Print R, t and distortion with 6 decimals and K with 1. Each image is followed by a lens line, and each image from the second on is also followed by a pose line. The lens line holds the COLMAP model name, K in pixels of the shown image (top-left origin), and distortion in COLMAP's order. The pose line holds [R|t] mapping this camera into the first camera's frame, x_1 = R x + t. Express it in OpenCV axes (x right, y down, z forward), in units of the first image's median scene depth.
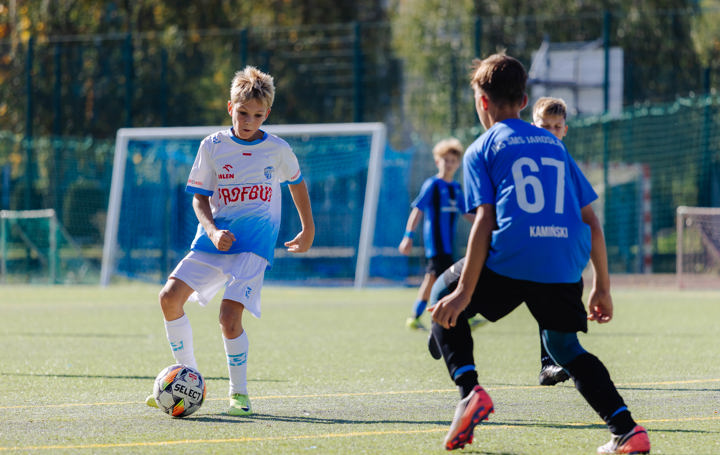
lens RADIAL K [[4321.7, 0, 359.7], [0, 4321.7, 226.1], [0, 0, 1]] dist [0.028528, 0.000000]
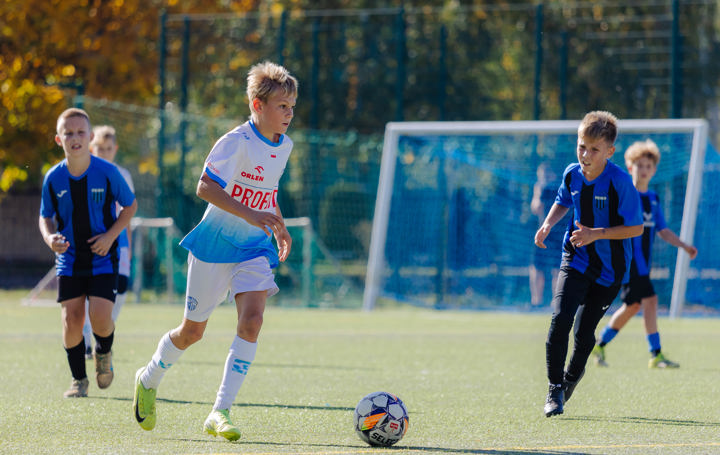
lens RADIAL K [[4321.7, 0, 359.6], [0, 4321.7, 228.2], [0, 0, 1]] dist [0.028528, 0.000000]
pose [[0.998297, 0.012520, -0.056971, -0.013409], [-0.013022, 0.999880, -0.008449, 0.005075], [0.056858, 0.009176, 0.998340, 0.168270]]
